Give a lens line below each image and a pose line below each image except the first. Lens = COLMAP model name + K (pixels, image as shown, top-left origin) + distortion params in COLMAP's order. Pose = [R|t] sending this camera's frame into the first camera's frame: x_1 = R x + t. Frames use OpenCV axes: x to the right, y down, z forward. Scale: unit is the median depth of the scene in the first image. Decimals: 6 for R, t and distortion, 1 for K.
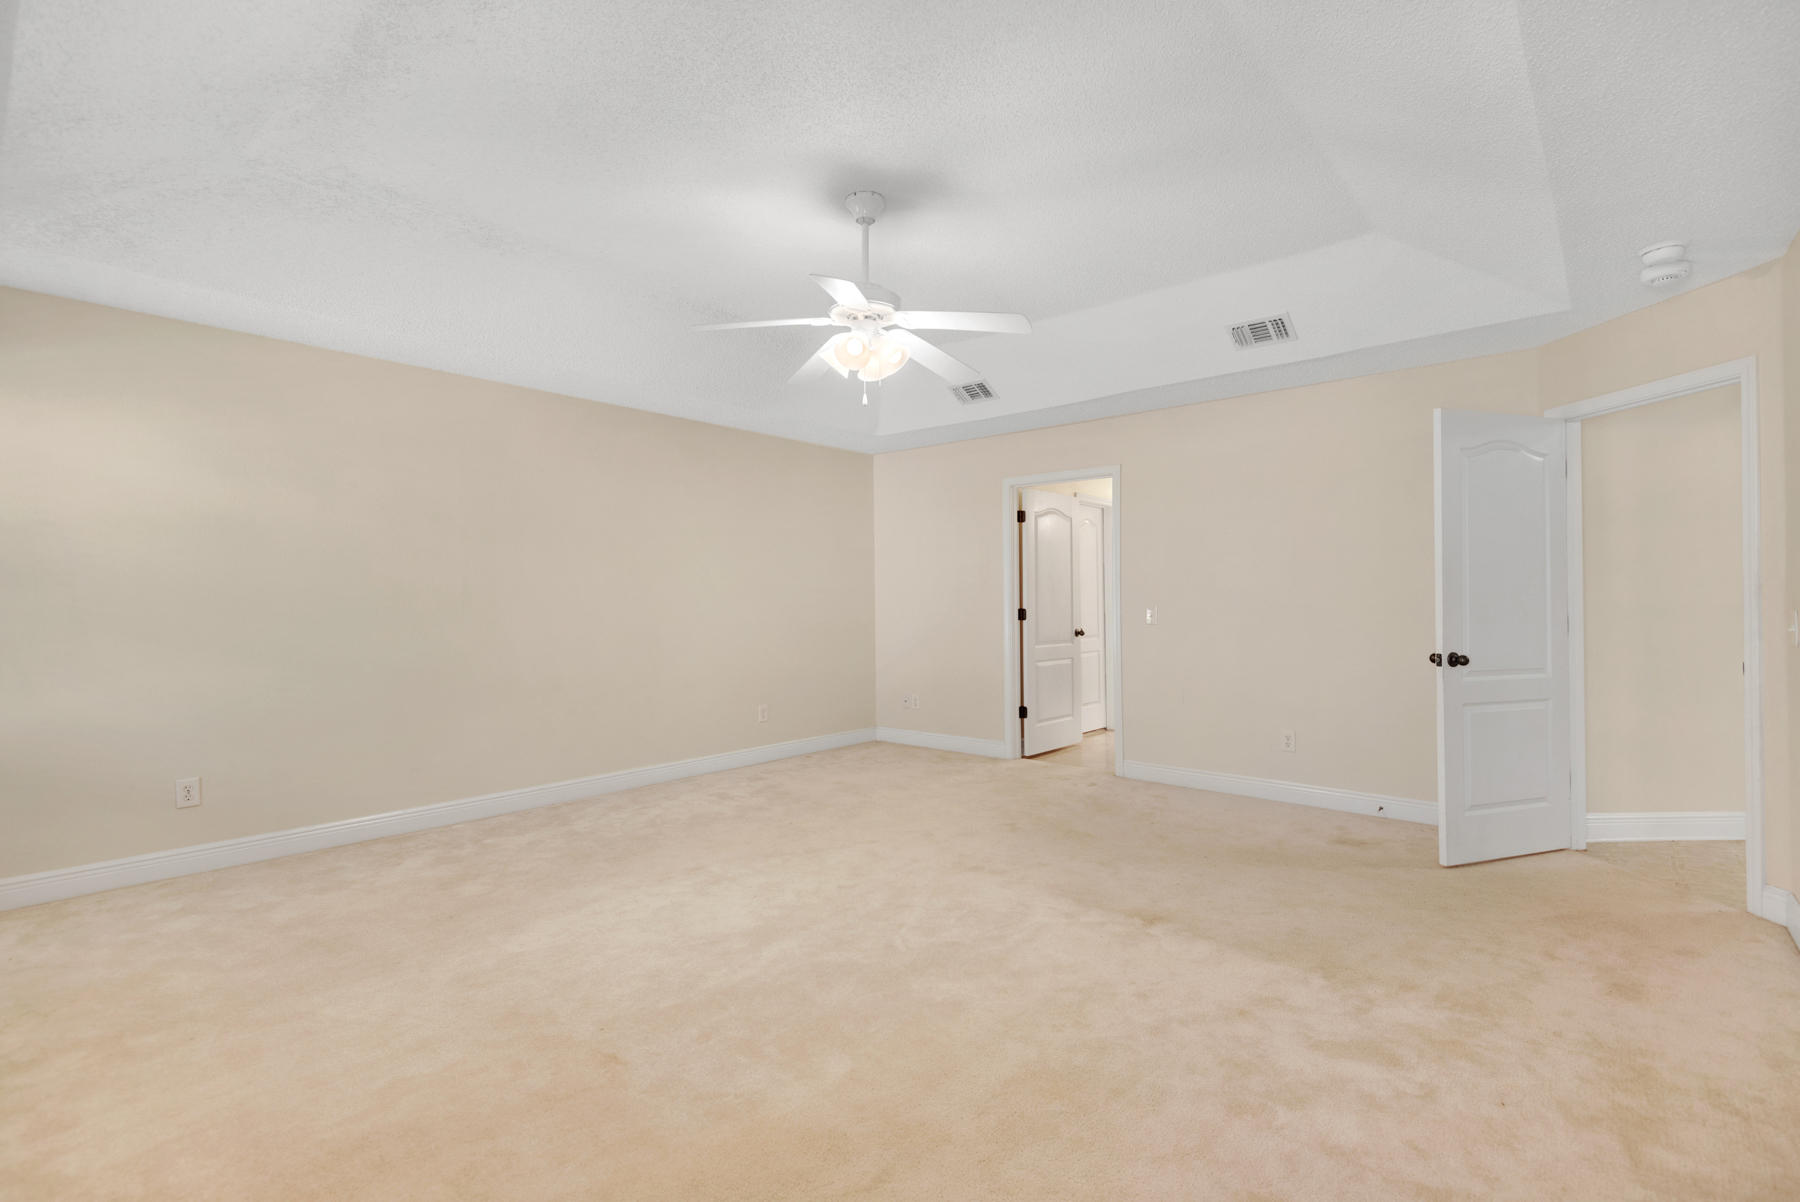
lens RADIAL K [[834.5, 0, 902.8], [0, 834.5, 606.1], [0, 0, 1]] dist [0.036545, -0.014891]
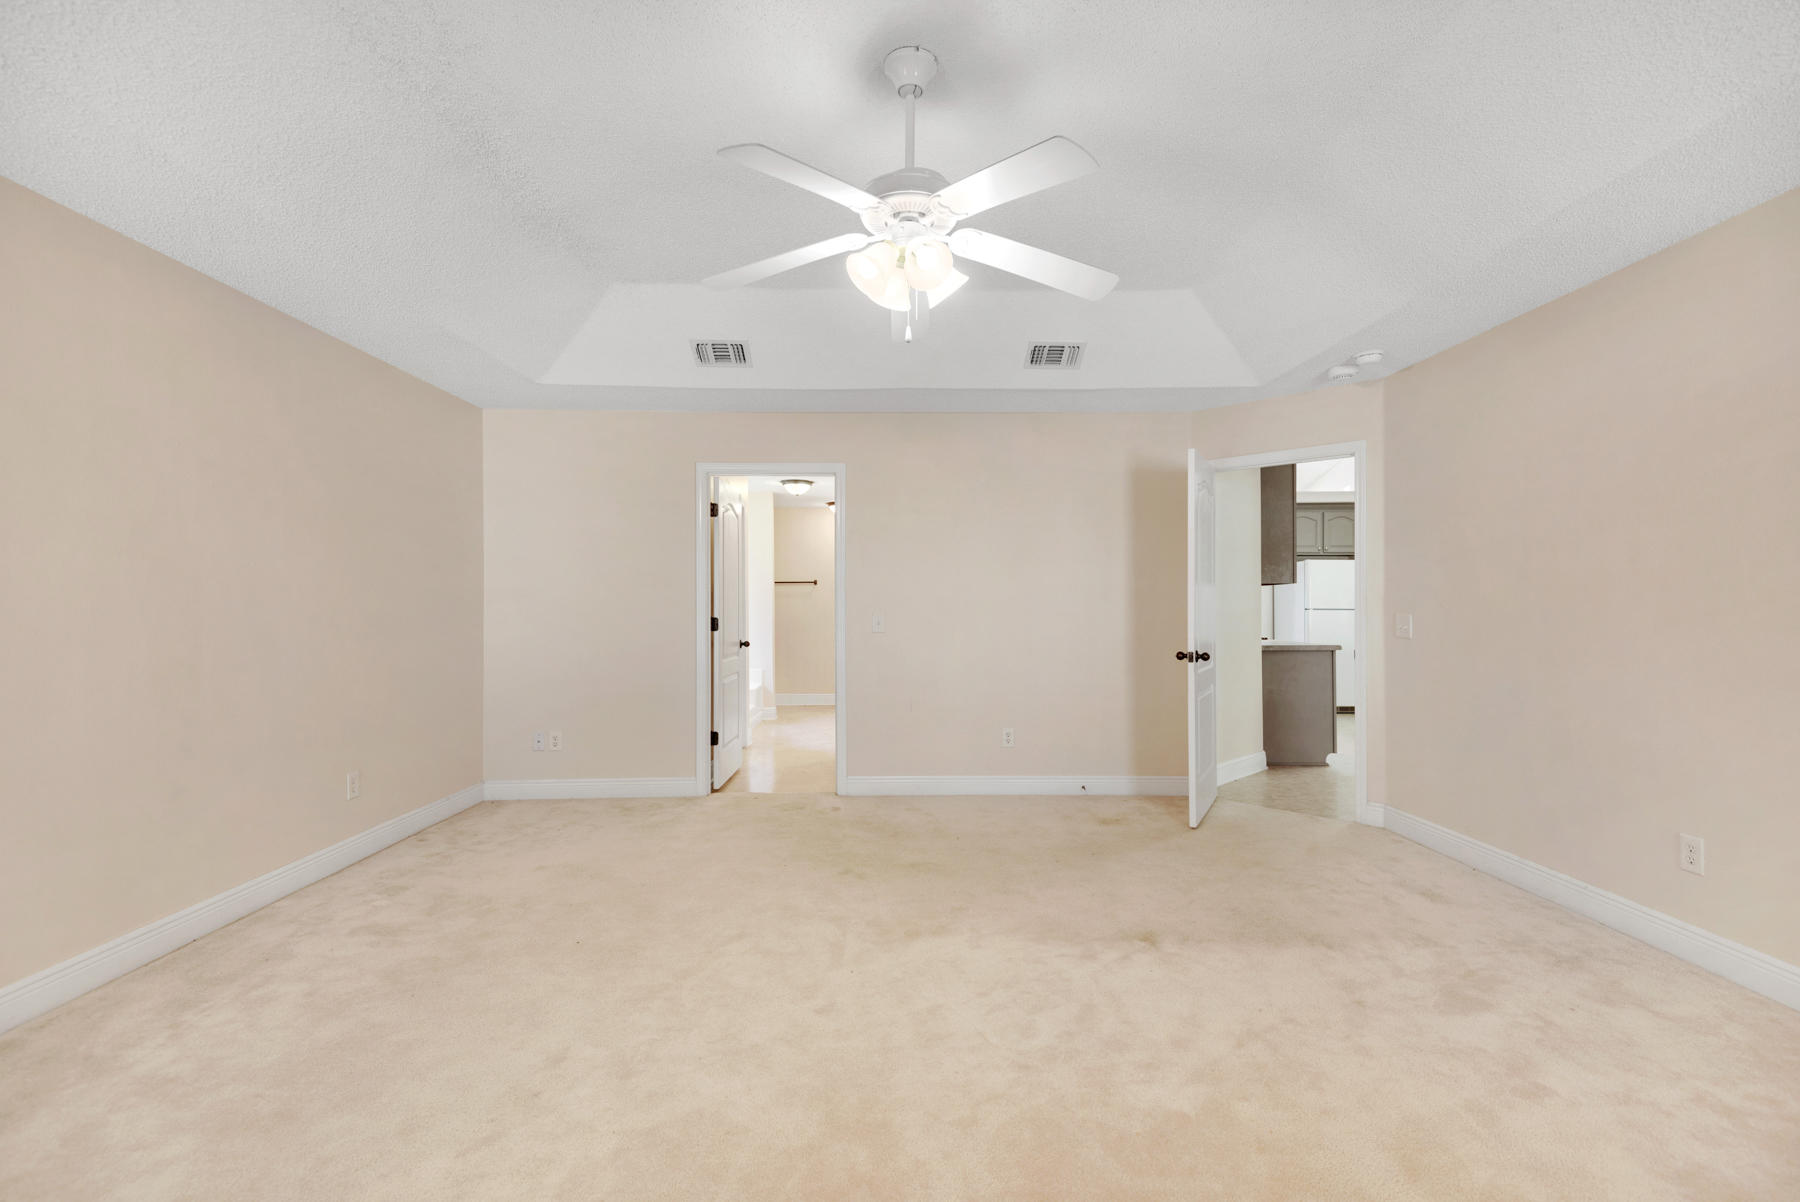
lens RADIAL K [[822.8, 0, 902.4], [0, 822.8, 605.5], [0, 0, 1]] dist [0.045616, -0.023054]
pose [[0.741353, 0.002469, 0.671111, -0.337041], [0.004622, 0.999951, -0.008785, -0.000967], [-0.671099, 0.009614, 0.741305, 0.291472]]
